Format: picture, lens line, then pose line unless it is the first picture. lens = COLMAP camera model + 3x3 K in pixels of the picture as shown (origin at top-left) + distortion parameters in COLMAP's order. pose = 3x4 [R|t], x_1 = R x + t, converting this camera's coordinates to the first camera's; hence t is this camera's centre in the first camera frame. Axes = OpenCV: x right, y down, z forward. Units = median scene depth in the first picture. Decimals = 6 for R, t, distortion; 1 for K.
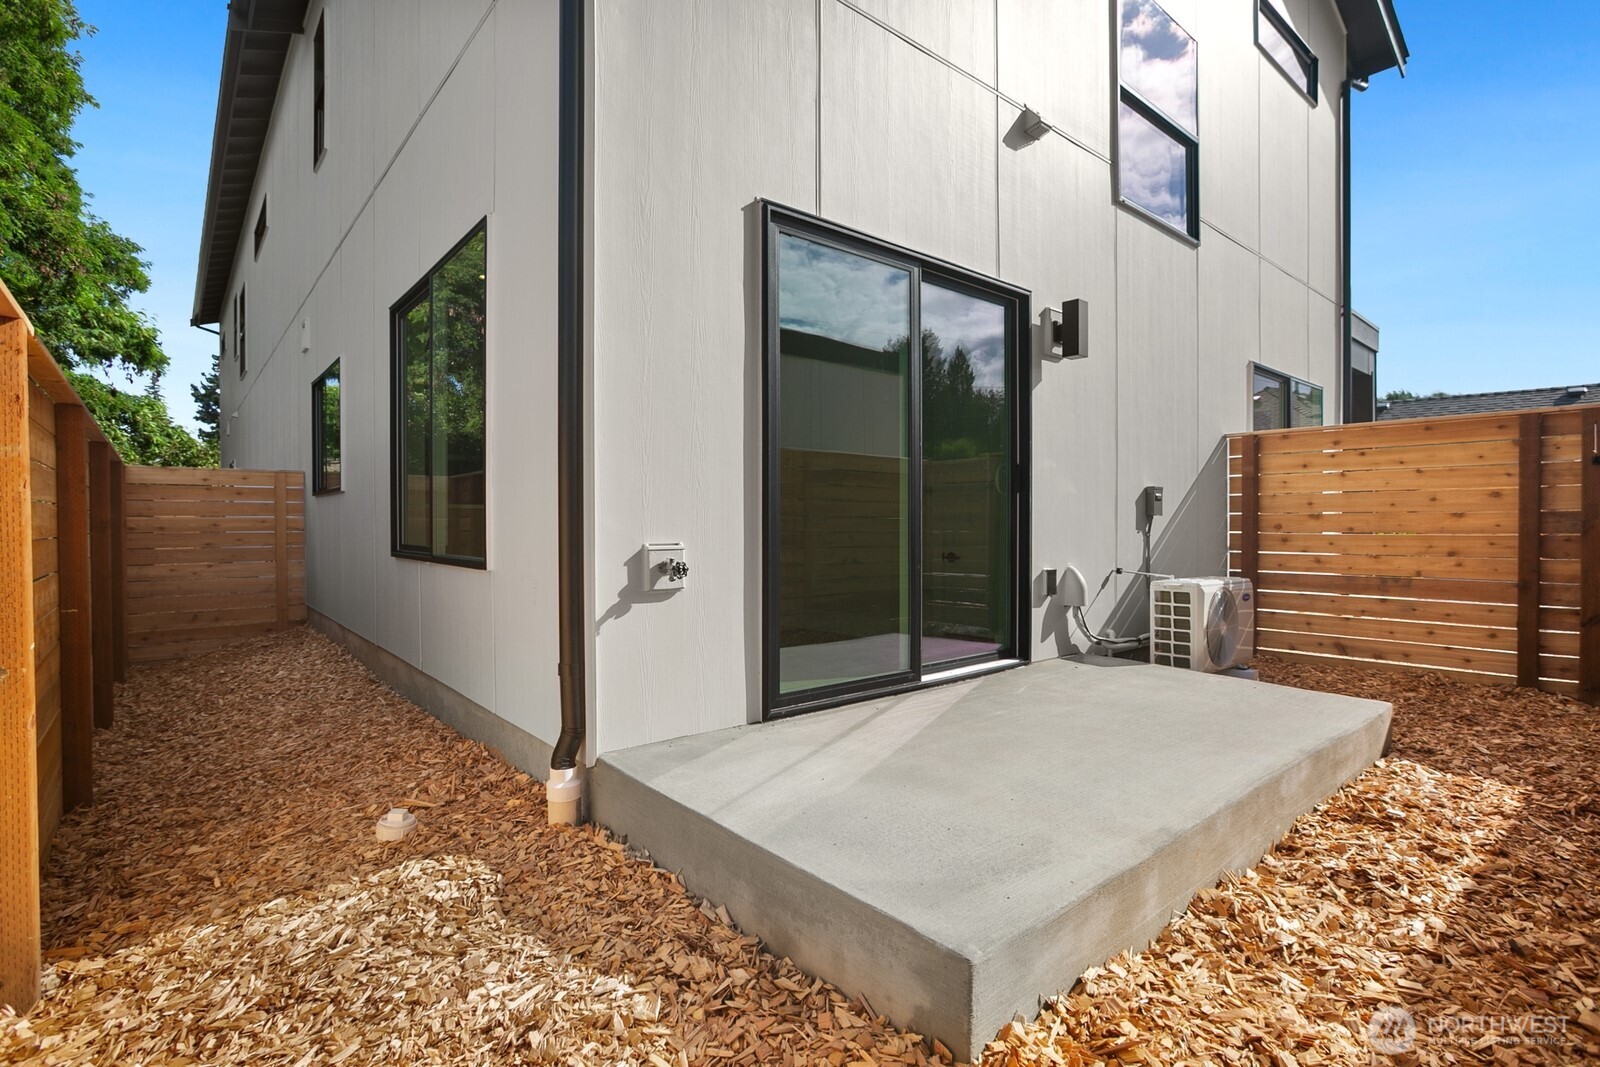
lens RADIAL K [[762.9, 0, 806.0], [0, 762.9, 536.3], [0, 0, 1]] dist [-0.059006, 0.038284]
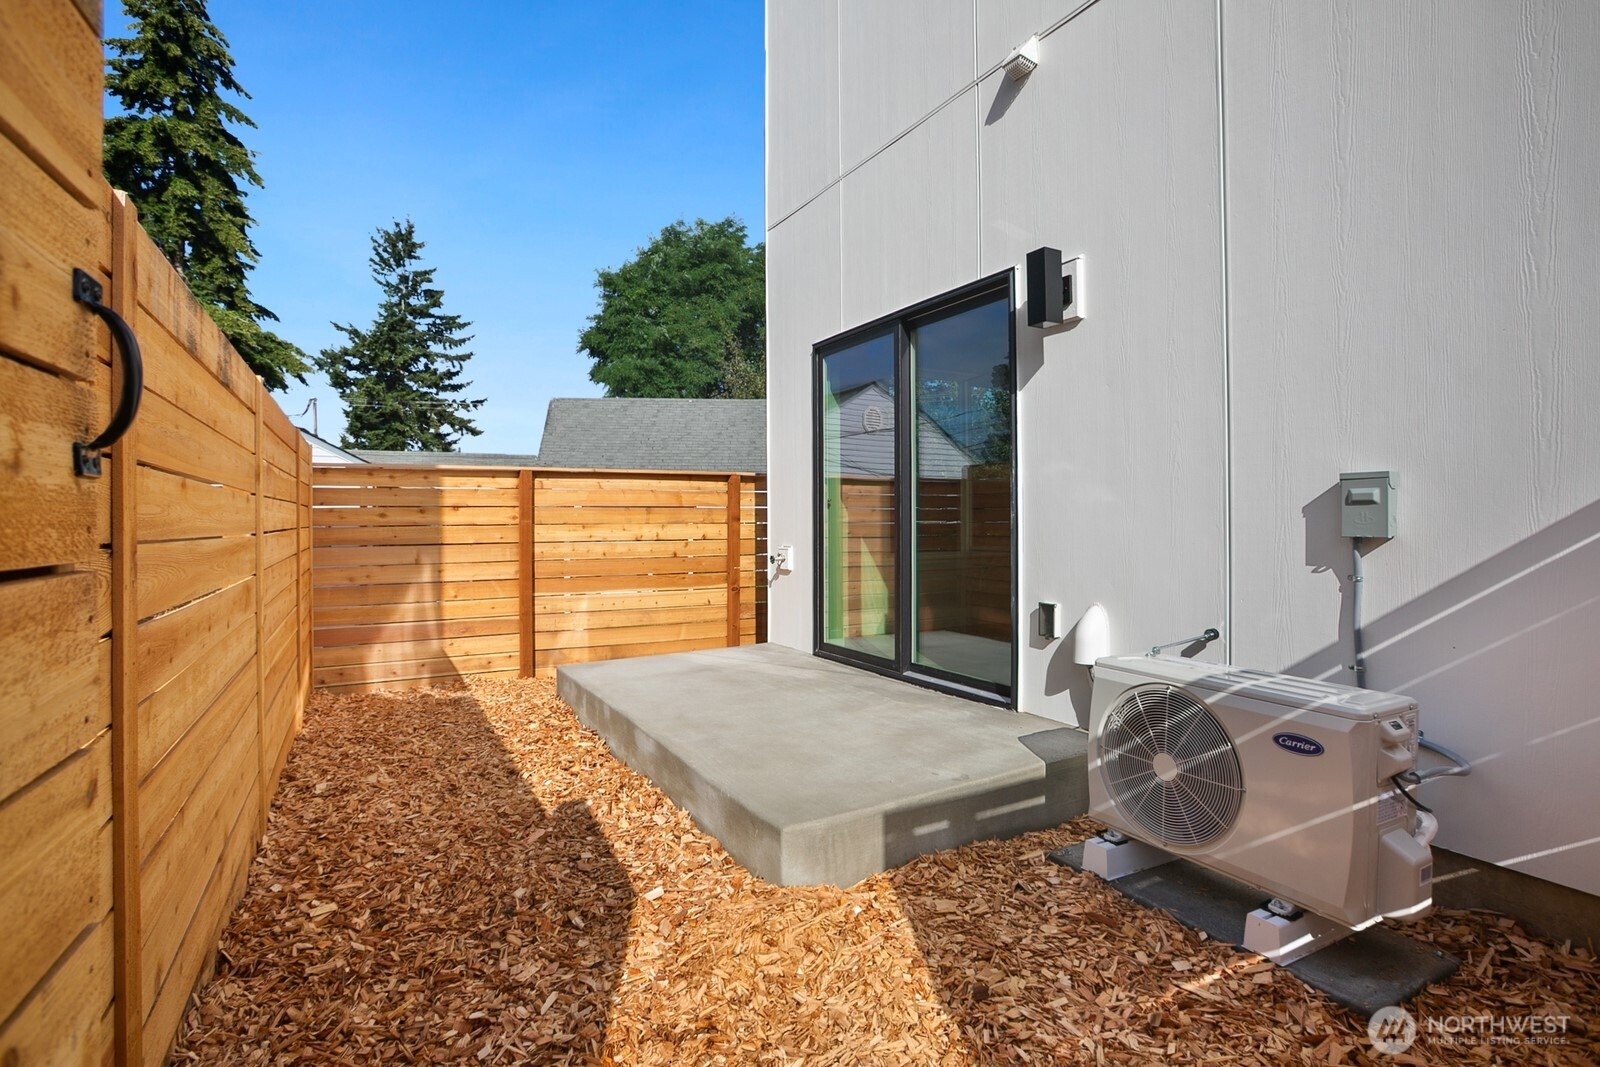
lens RADIAL K [[762.9, 0, 806.0], [0, 762.9, 536.3], [0, 0, 1]] dist [-0.059006, 0.038284]
pose [[-0.183766, 0.018458, -0.982797, 1.137597], [-0.010114, 0.999735, 0.020668, -0.039280], [0.982918, 0.013738, -0.183531, 0.903945]]
